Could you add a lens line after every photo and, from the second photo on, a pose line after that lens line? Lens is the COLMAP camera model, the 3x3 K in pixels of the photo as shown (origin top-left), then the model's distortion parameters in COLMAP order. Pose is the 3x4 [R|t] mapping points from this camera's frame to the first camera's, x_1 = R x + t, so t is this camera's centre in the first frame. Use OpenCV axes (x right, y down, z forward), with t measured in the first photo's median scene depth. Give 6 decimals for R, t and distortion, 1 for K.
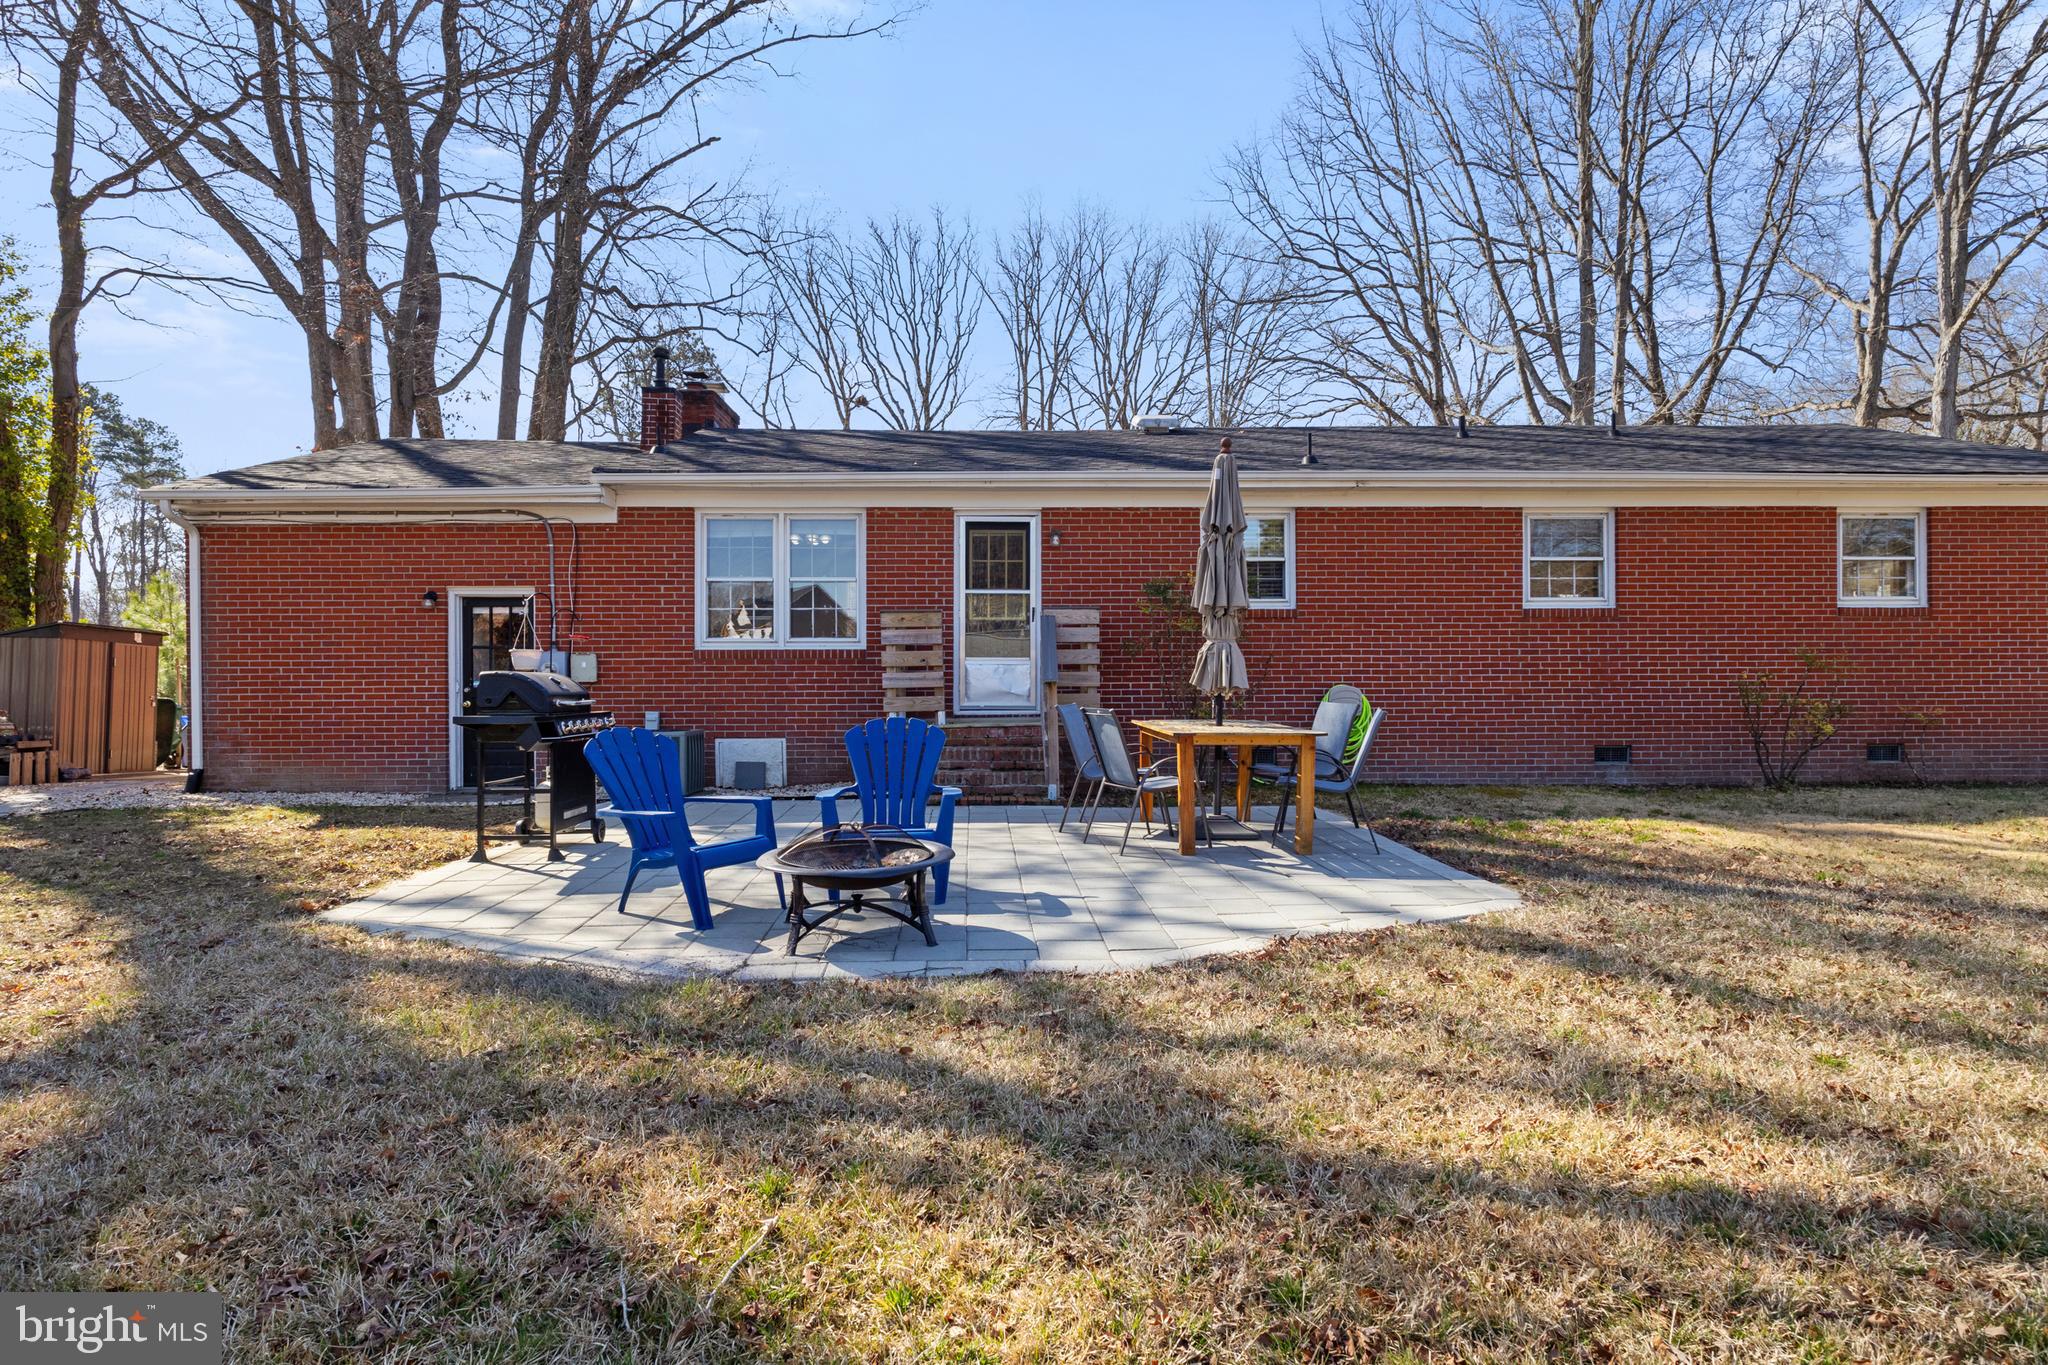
lens RADIAL K [[1109.1, 0, 1017.8], [0, 1109.1, 680.6], [0, 0, 1]] dist [0.003204, -0.001184]
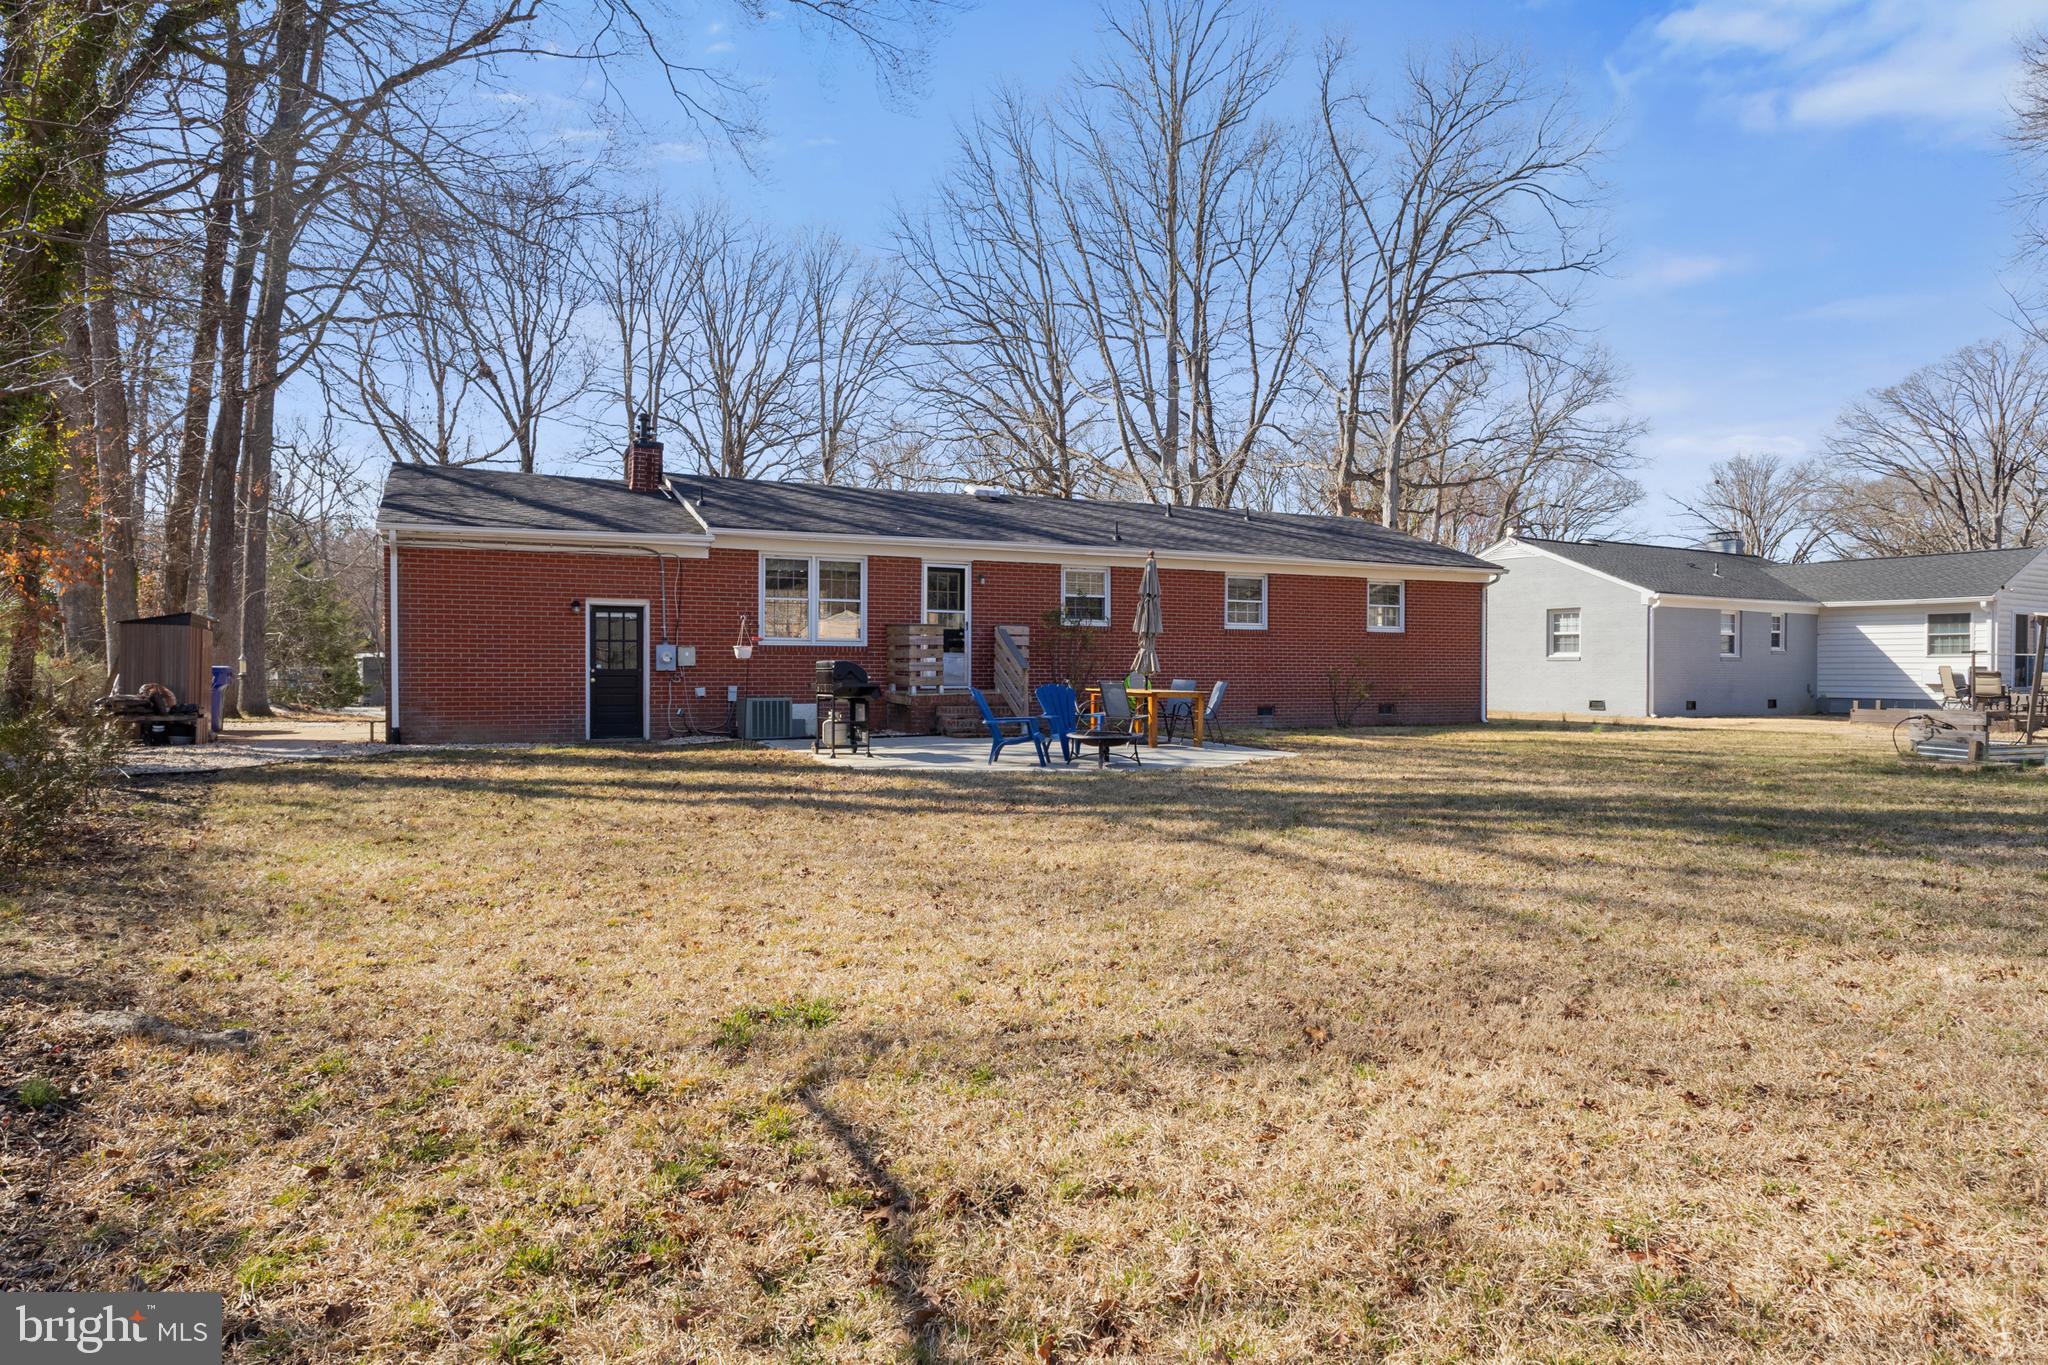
lens RADIAL K [[1172.7, 0, 1020.8], [0, 1172.7, 675.5], [0, 0, 1]] dist [0.008102, 0.000198]
pose [[0.919732, 0.005529, 0.392509, -0.180619], [-0.007934, 0.999958, 0.004507, 0.001185], [-0.392468, -0.007259, 0.919737, -0.185735]]
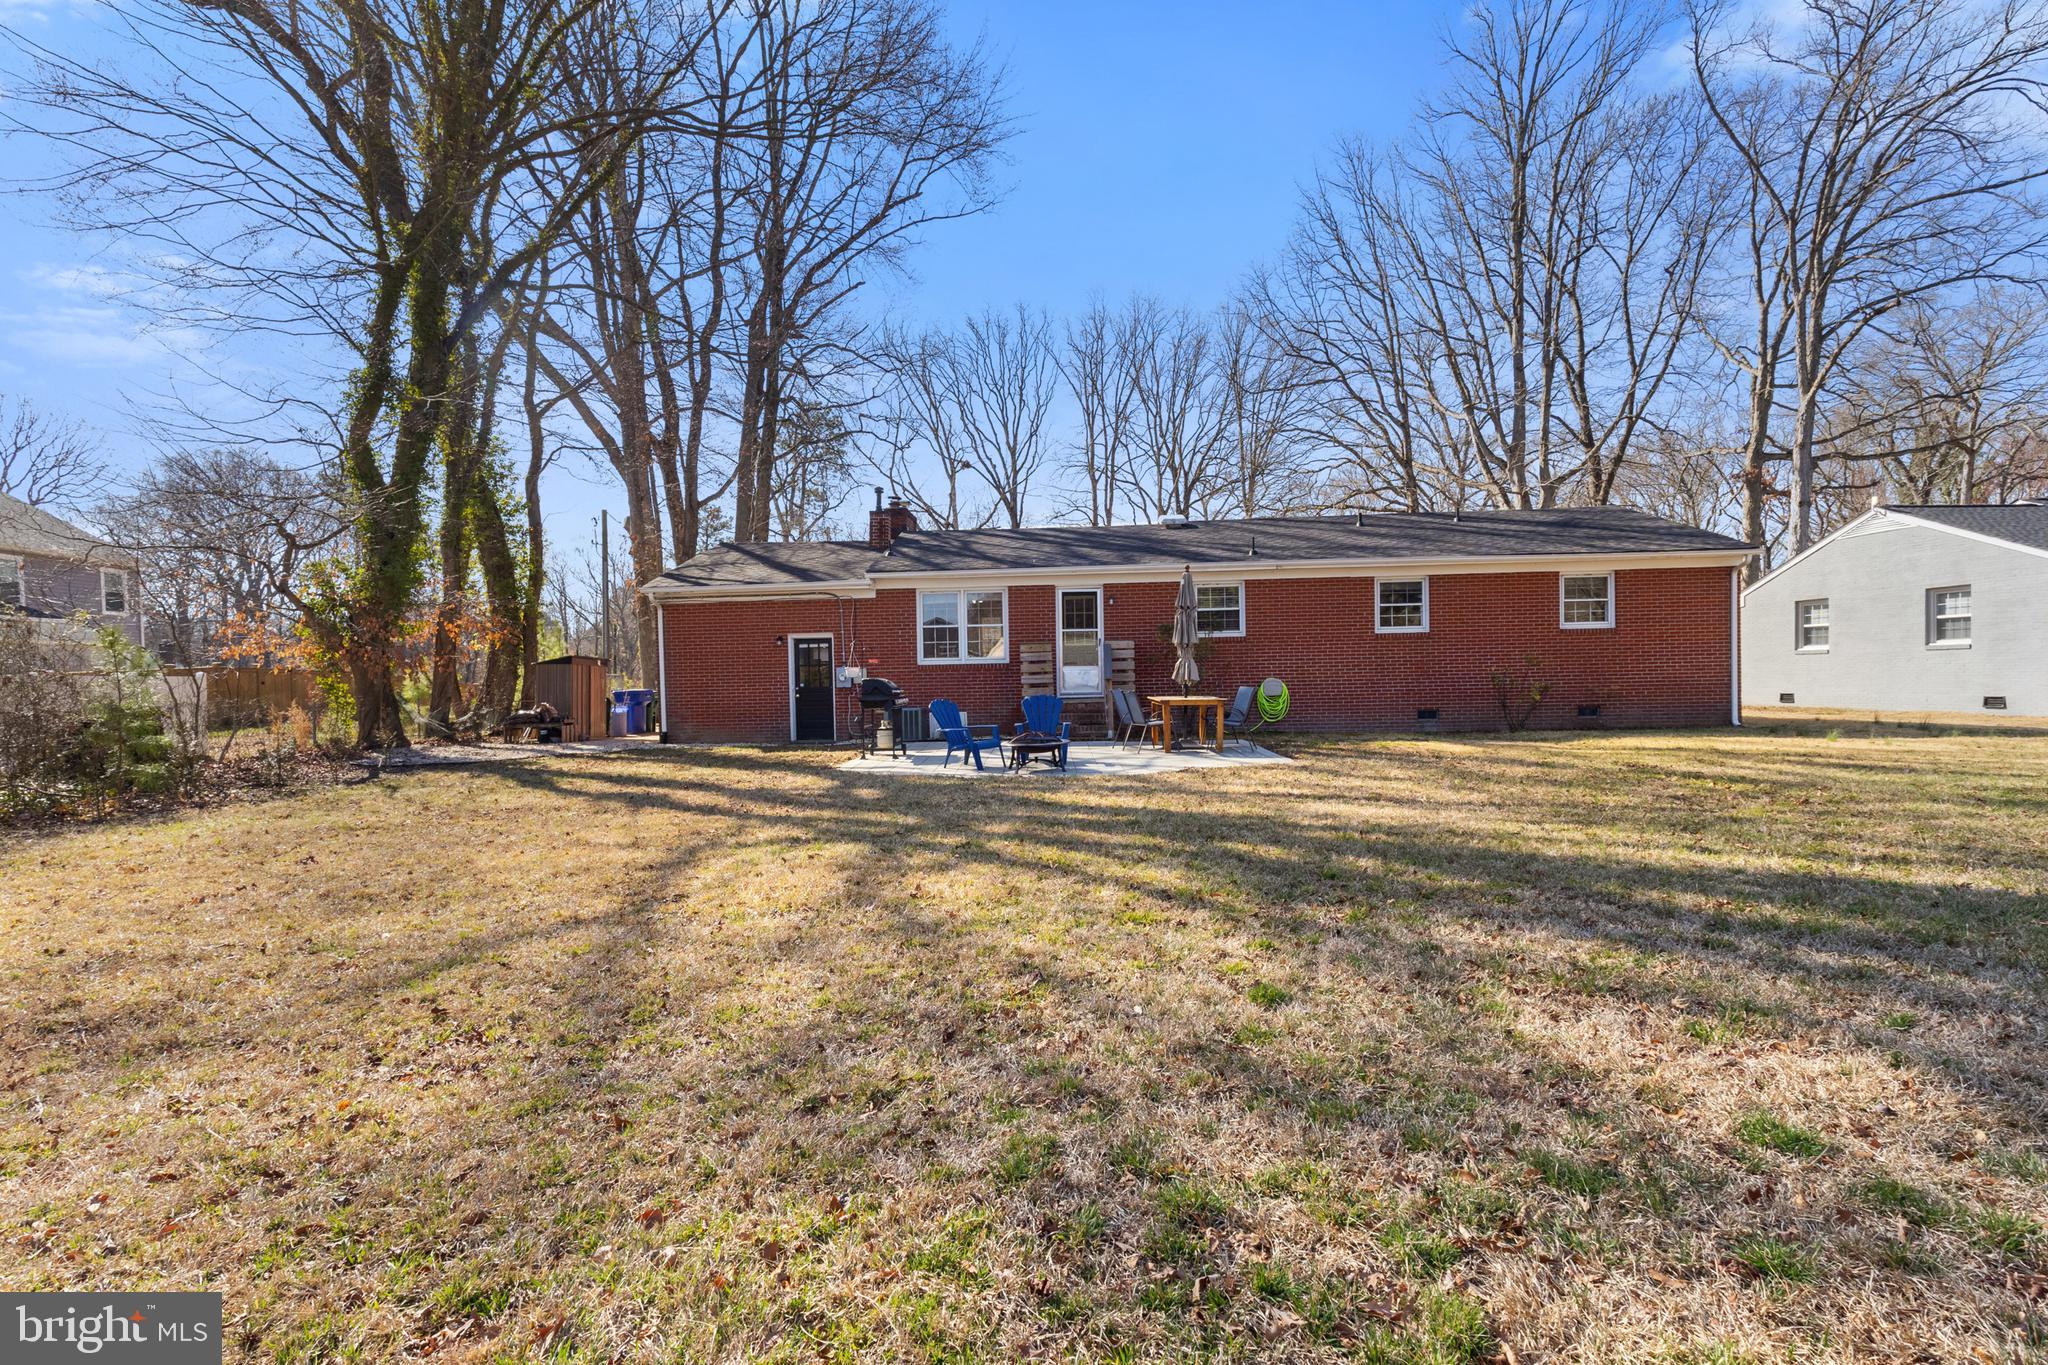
lens RADIAL K [[951.2, 0, 1017.9], [0, 951.2, 697.9], [0, 0, 1]] dist [0.008813, 0.001105]
pose [[0.997049, -0.015243, -0.075234, -0.001137], [0.016787, 0.999660, 0.019936, -0.000380], [0.074905, -0.021140, 0.996967, -0.178858]]
